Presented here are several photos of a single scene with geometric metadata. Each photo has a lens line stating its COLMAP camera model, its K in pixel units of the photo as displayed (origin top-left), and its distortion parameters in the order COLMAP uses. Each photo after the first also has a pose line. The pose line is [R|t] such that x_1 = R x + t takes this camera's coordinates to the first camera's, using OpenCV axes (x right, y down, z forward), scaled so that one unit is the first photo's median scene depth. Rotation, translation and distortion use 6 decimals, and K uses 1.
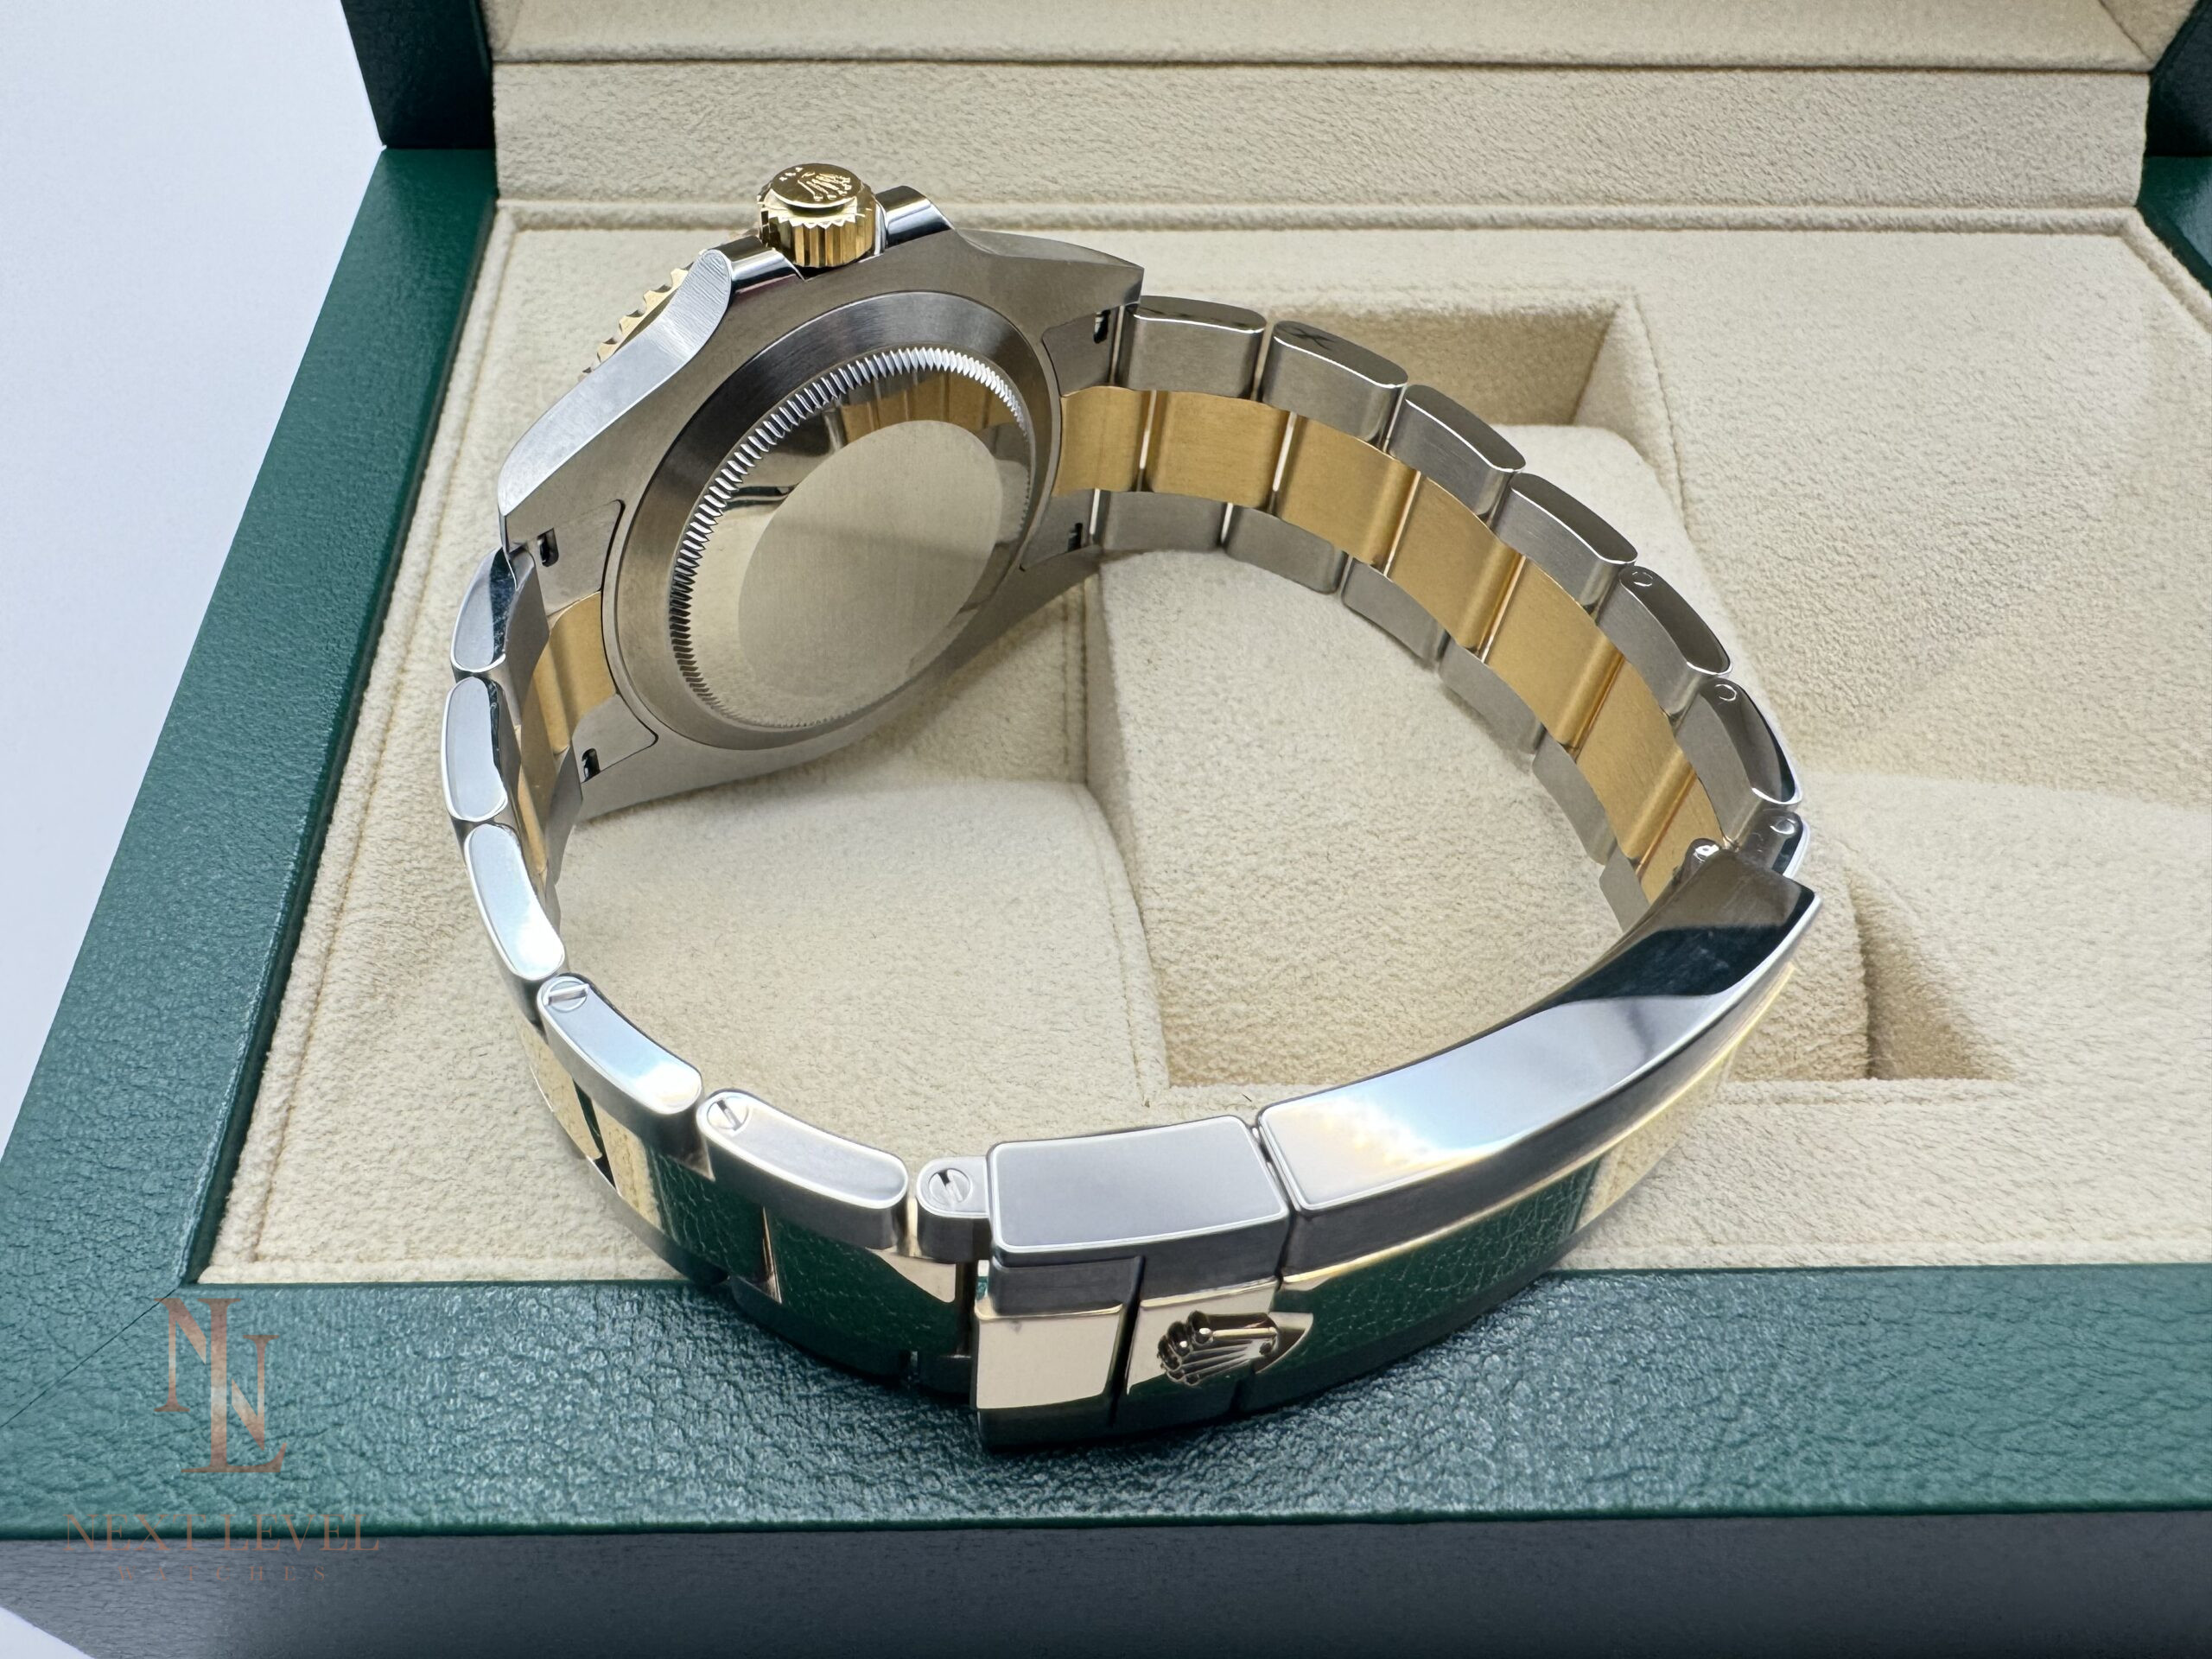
lens RADIAL K [[1597.5, 0, 928.3], [0, 1597.5, 831.4], [0, 0, 1]] dist [-0.007131, 0.000938]
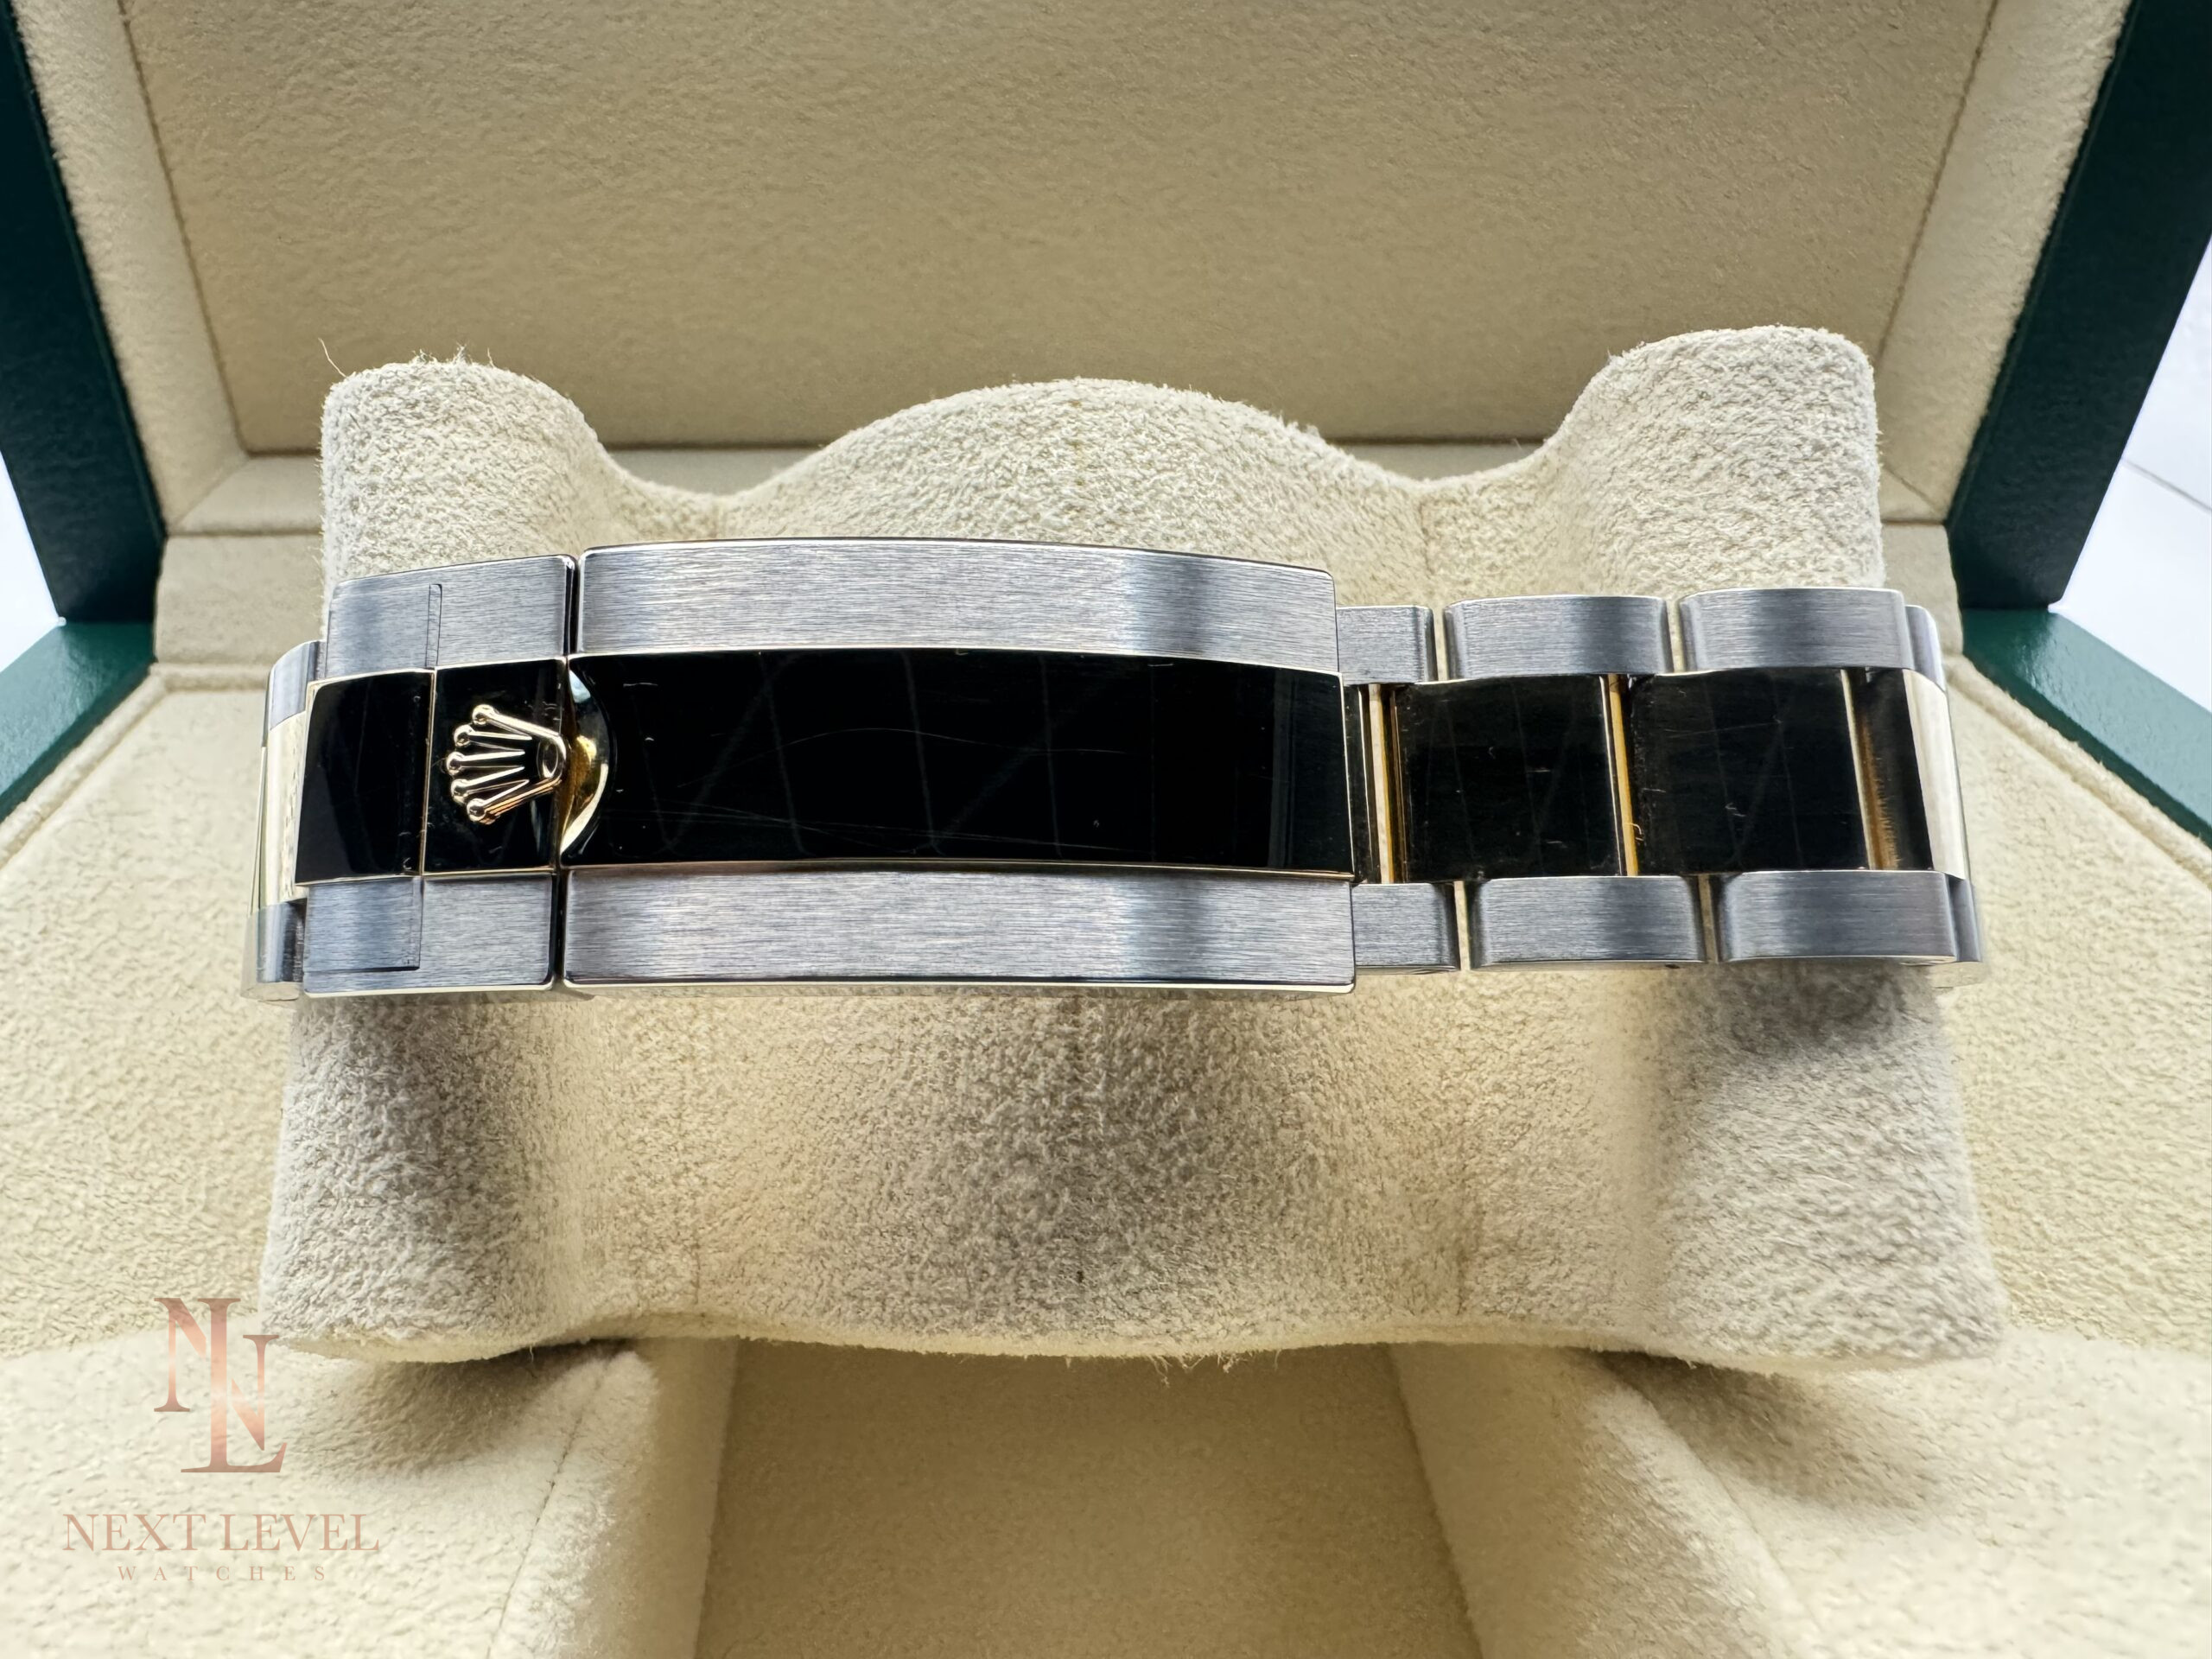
lens RADIAL K [[1597.5, 0, 931.3], [0, 1597.5, 822.4], [0, 0, 1]] dist [-0.007131, 0.000938]
pose [[0.998985, -0.007531, -0.044400, 0.267992], [-0.009023, 0.932458, -0.361167, 0.028196], [0.044121, 0.361201, 0.931444, 0.213468]]
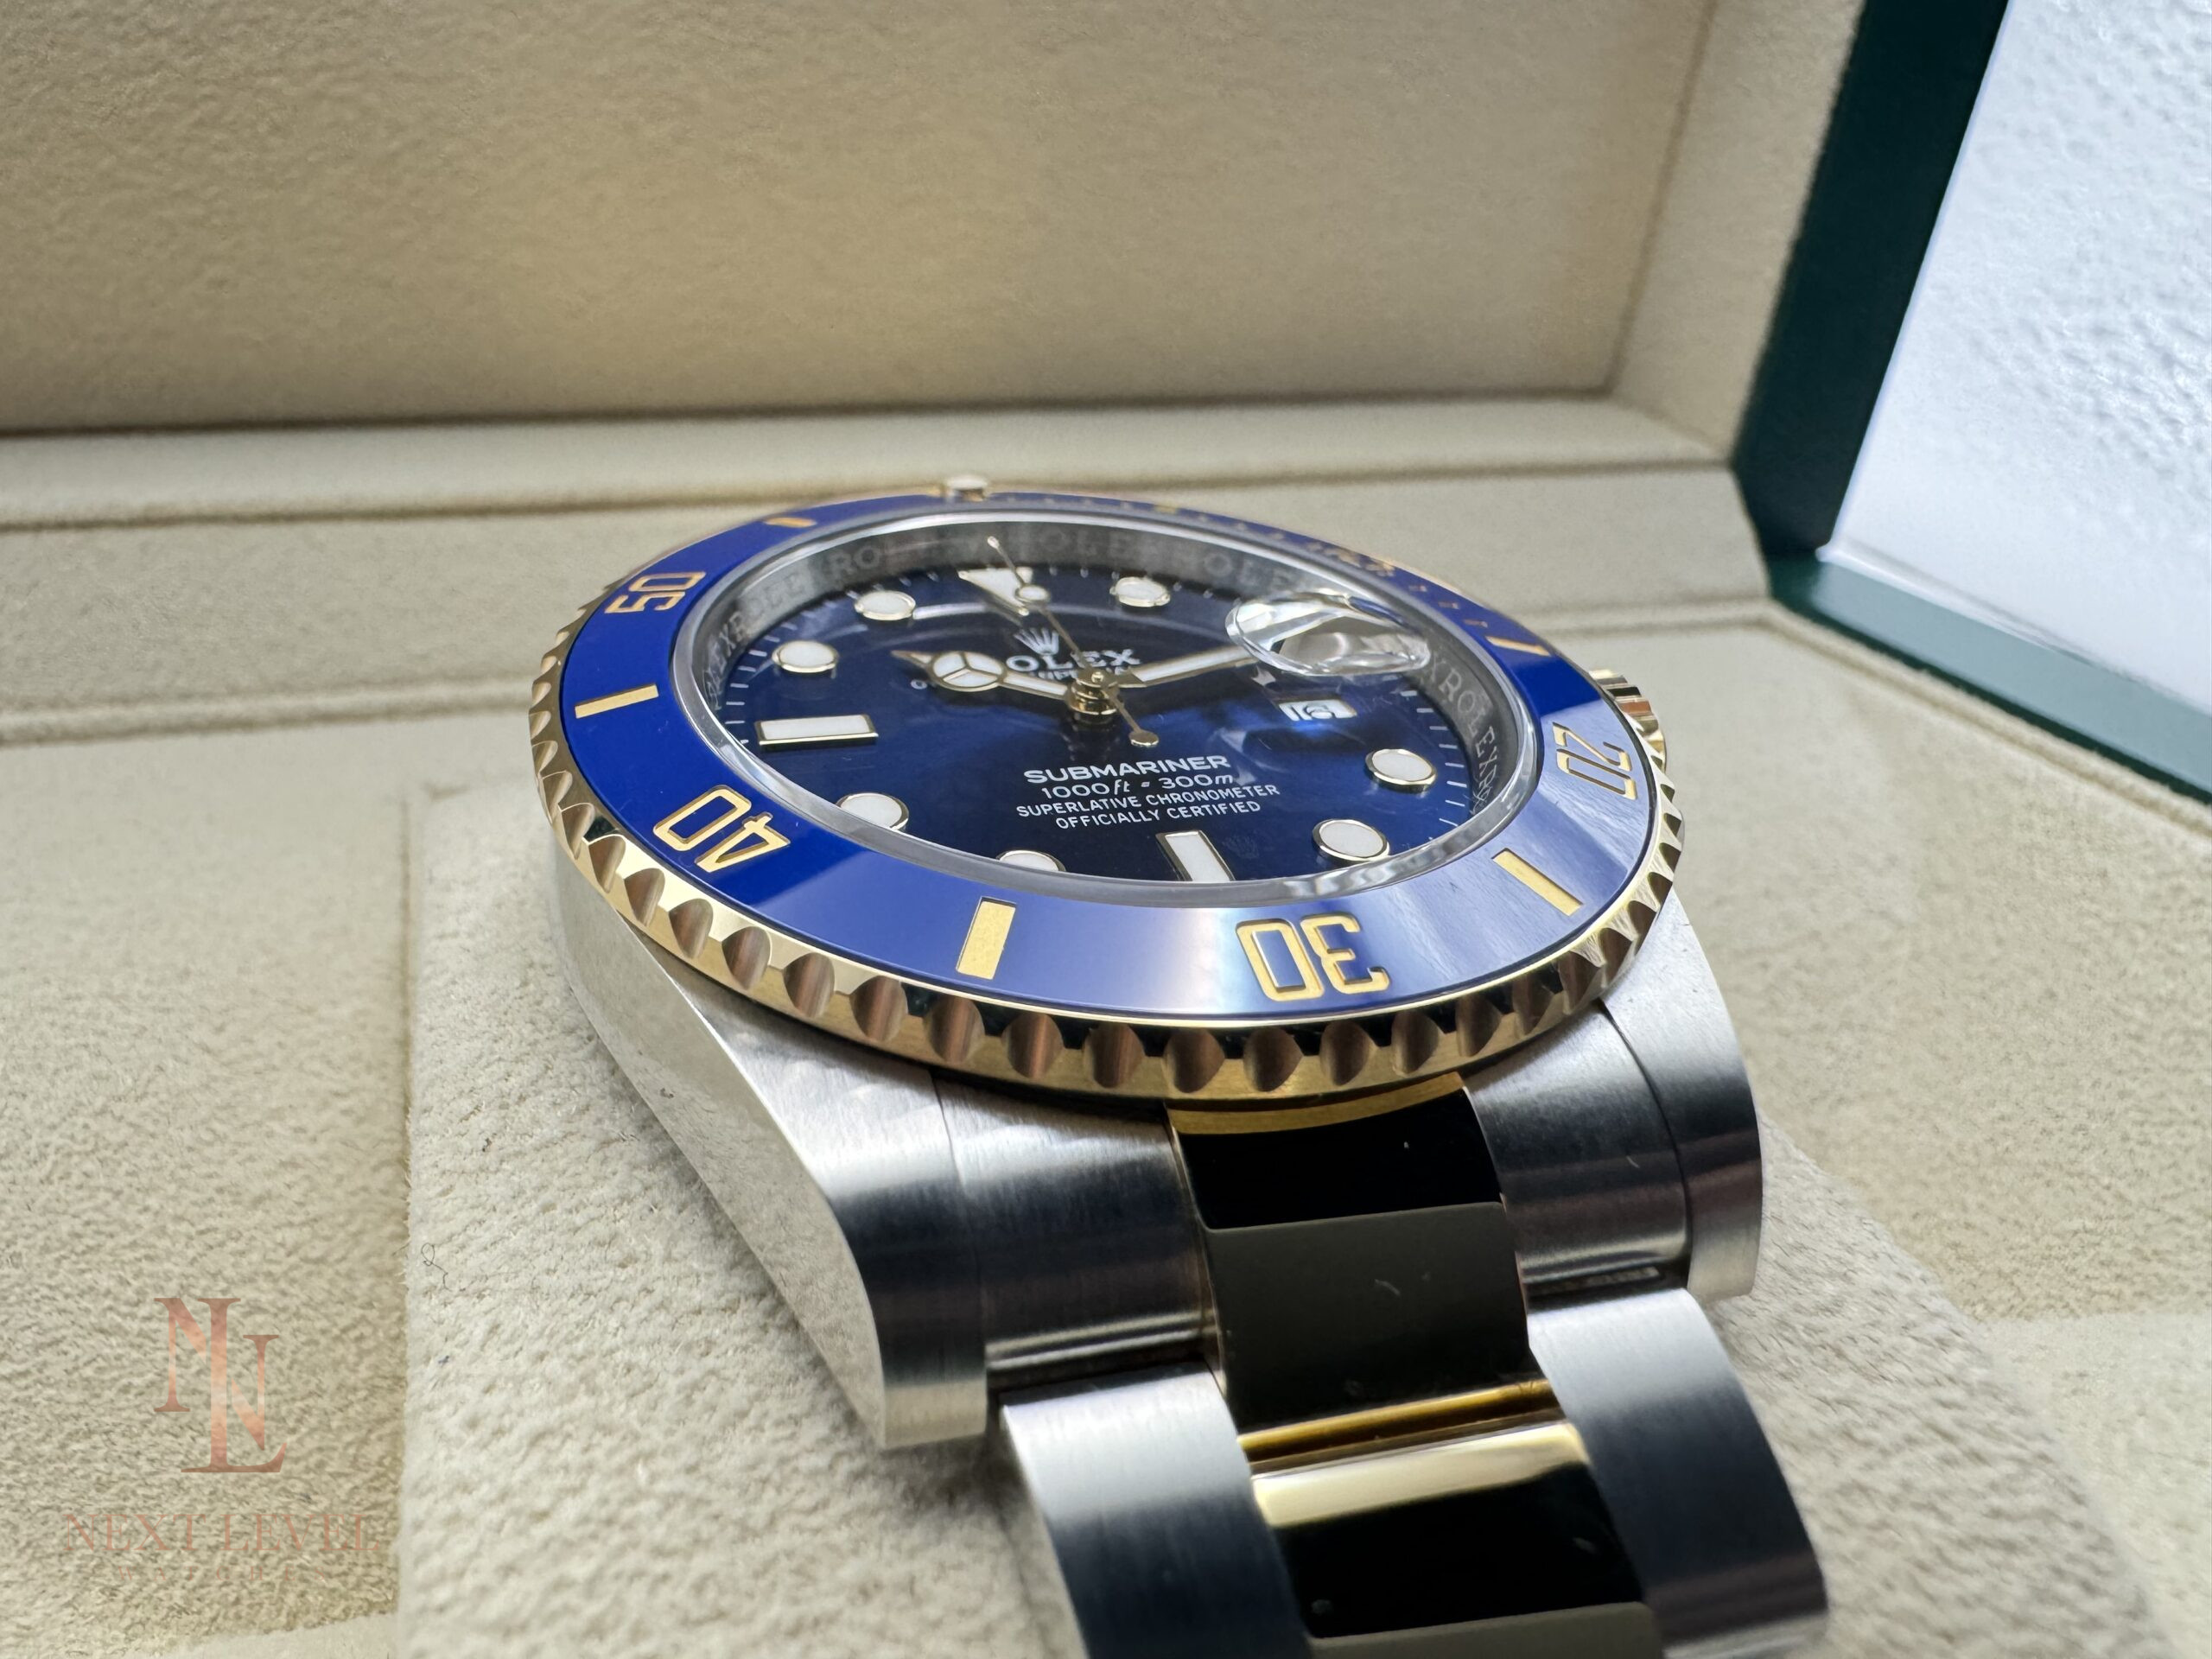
lens RADIAL K [[1597.5, 0, 927.9], [0, 1597.5, 826.7], [0, 0, 1]] dist [-0.007131, 0.000938]
pose [[0.973561, -0.091955, 0.209101, 0.168851], [0.171405, 0.899171, -0.402631, -0.025772], [-0.150994, 0.427826, 0.891160, 0.445460]]
